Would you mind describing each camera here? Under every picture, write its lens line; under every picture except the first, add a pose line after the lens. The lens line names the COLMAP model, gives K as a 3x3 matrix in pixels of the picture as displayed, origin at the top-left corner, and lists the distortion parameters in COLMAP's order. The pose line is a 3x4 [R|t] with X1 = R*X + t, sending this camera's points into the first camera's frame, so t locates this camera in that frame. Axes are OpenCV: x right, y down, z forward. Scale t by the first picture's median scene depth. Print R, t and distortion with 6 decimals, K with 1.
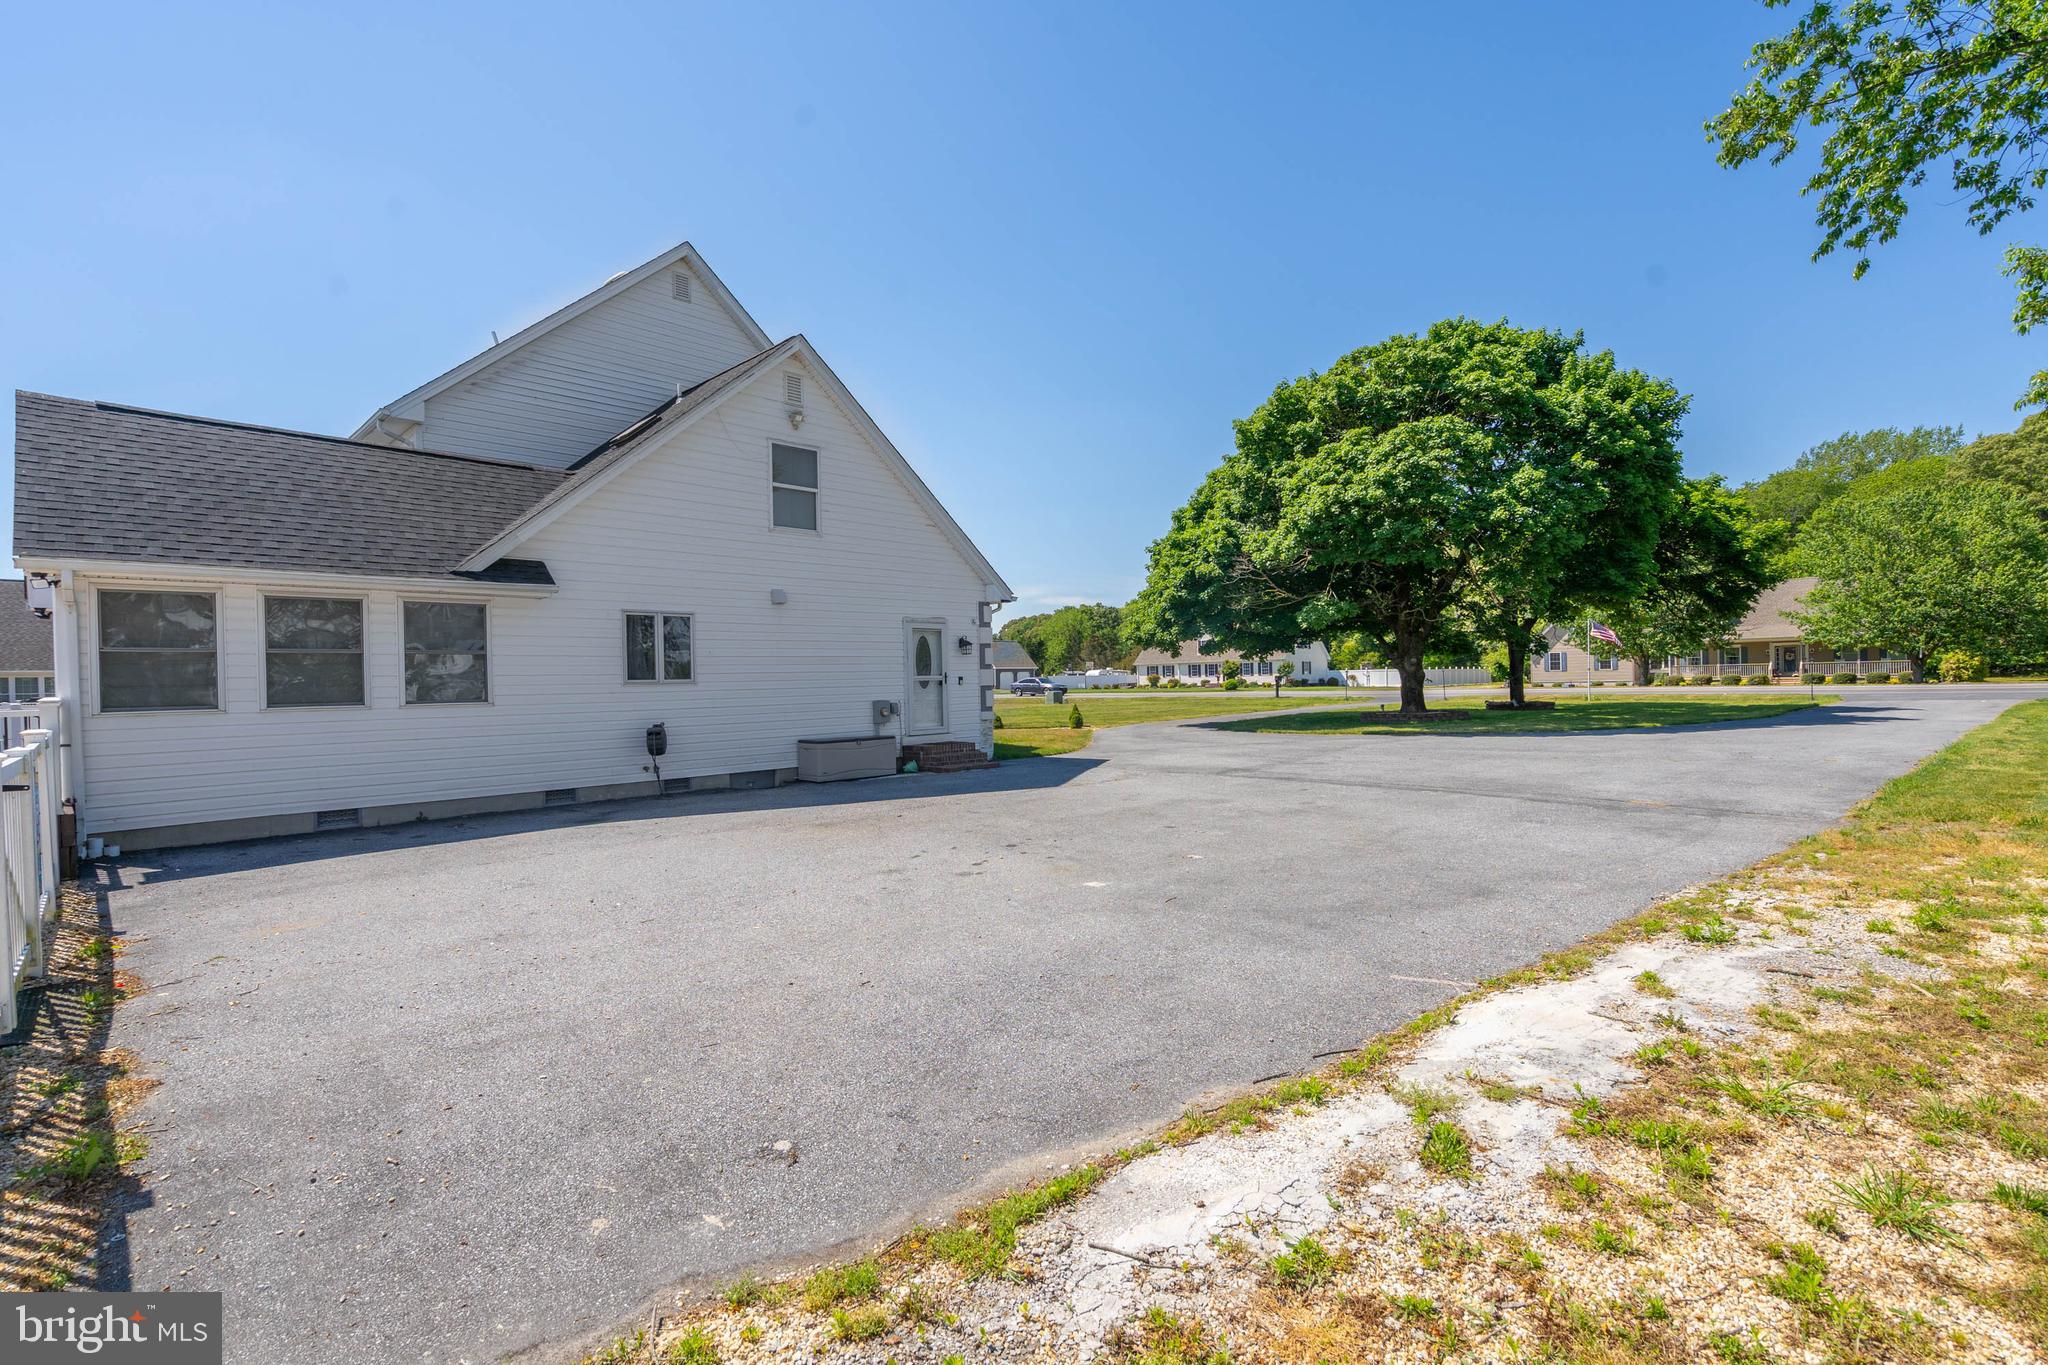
lens RADIAL K [[948.6, 0, 1024.0], [0, 948.6, 682.5], [0, 0, 1]] dist [0.000336, 0.000299]
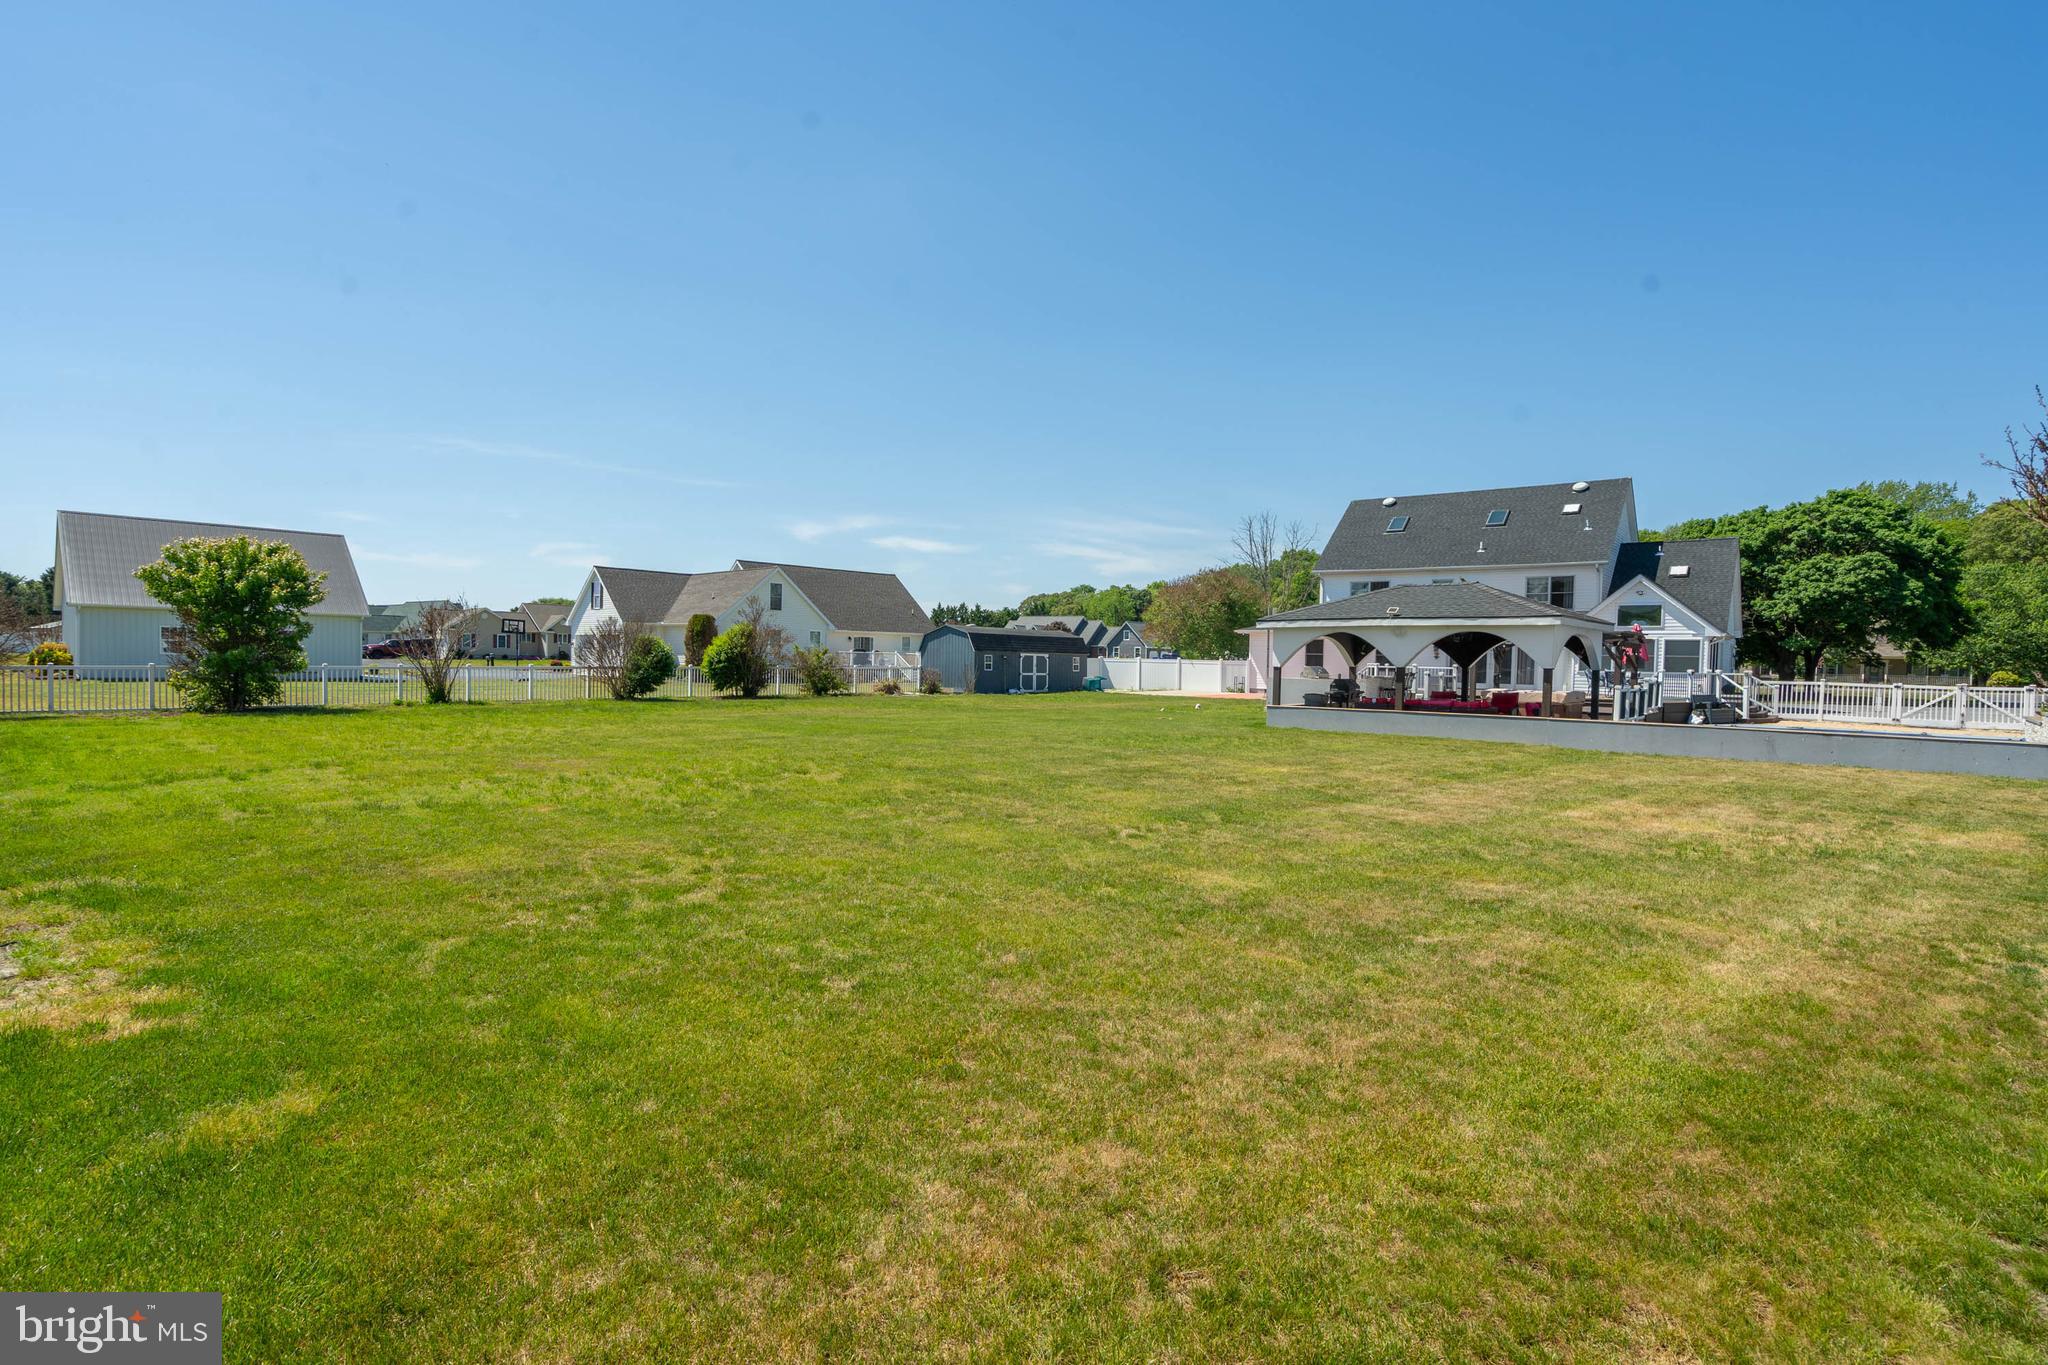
lens RADIAL K [[989.2, 0, 1024.0], [0, 989.2, 682.5], [0, 0, 1]] dist [-0.002223, 0.000345]
pose [[0.996662, 0.043239, 0.069244, -1.482651], [-0.045065, 0.998670, 0.025032, 0.031297], [-0.068070, -0.028069, 0.997286, -0.990895]]
